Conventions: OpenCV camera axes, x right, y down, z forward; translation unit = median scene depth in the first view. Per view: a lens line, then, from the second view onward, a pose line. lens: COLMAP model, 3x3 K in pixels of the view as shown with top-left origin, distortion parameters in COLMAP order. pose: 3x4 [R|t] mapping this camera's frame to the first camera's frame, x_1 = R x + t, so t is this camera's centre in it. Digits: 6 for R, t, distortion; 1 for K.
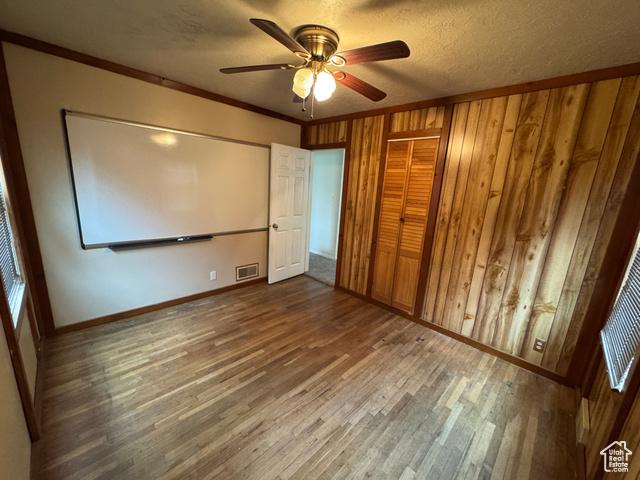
lens RADIAL K [[254.6, 0, 320.2], [0, 254.6, 239.2], [0, 0, 1]] dist [-0.001612, 0.000560]
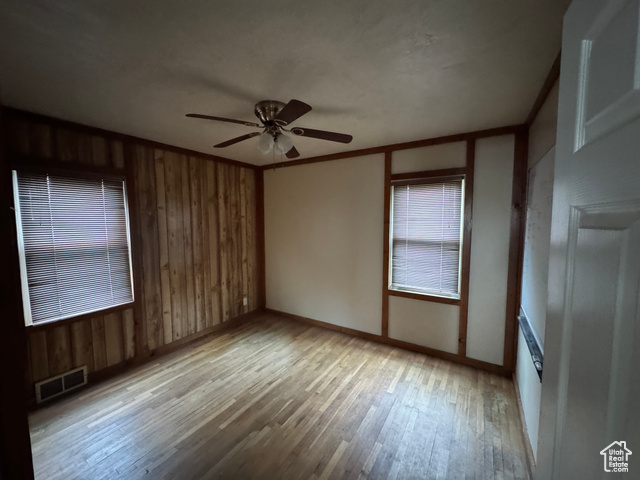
lens RADIAL K [[254.6, 0, 318.8], [0, 254.6, 238.5], [0, 0, 1]] dist [-0.001612, 0.000560]
pose [[-0.976552, -0.046585, -0.210182, 0.000501], [-0.103731, 0.957320, 0.269773, -0.489575], [0.188644, 0.285249, -0.939705, 2.115624]]
